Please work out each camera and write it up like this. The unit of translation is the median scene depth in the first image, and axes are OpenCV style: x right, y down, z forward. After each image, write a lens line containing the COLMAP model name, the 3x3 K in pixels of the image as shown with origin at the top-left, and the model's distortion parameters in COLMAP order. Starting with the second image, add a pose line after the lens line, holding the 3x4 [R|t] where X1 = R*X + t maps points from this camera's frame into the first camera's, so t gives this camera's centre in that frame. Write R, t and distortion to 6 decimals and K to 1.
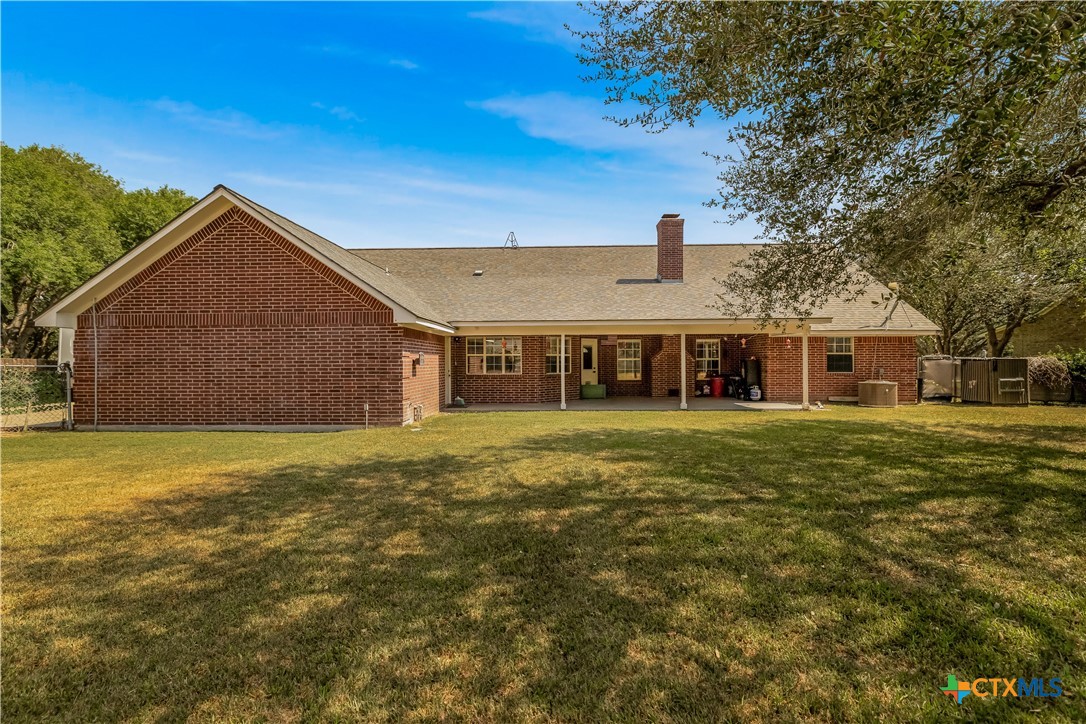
lens RADIAL K [[490.1, 0, 530.3], [0, 490.1, 361.3], [0, 0, 1]] dist [-0.003623, -0.000076]
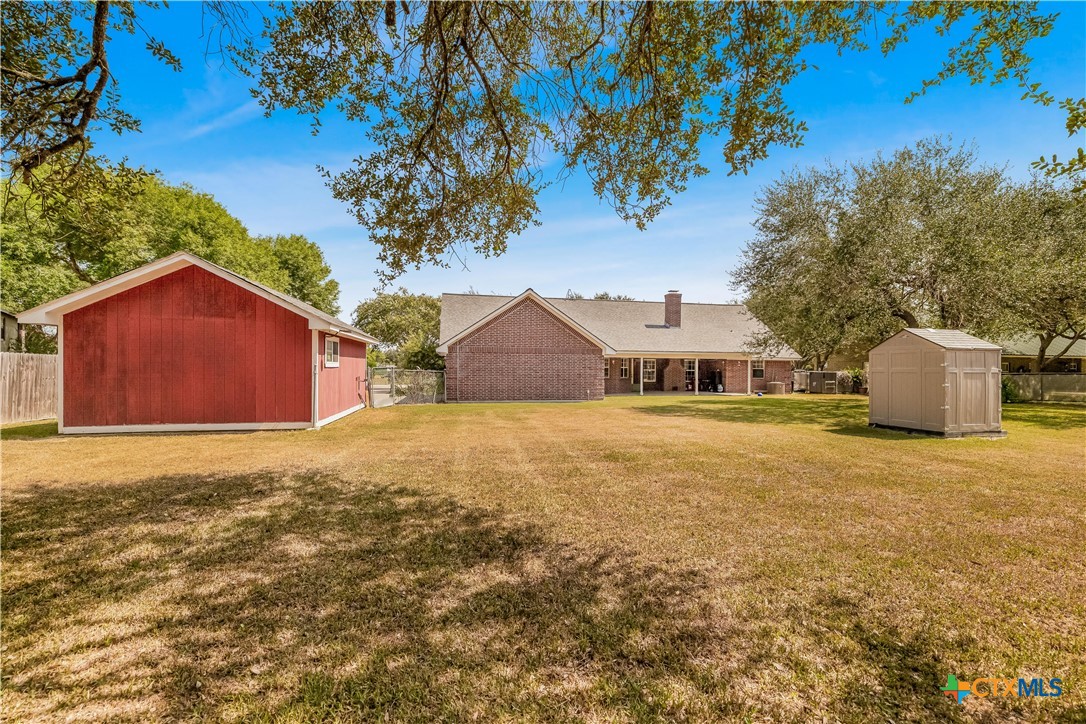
lens RADIAL K [[474.1, 0, 541.0], [0, 474.1, 366.9], [0, 0, 1]] dist [0.012961, -0.001544]
pose [[0.969986, 0.014047, 0.242753, -0.702023], [-0.014484, 0.999895, 0.000013, -0.010557], [-0.242727, -0.003529, 0.970088, -0.672035]]
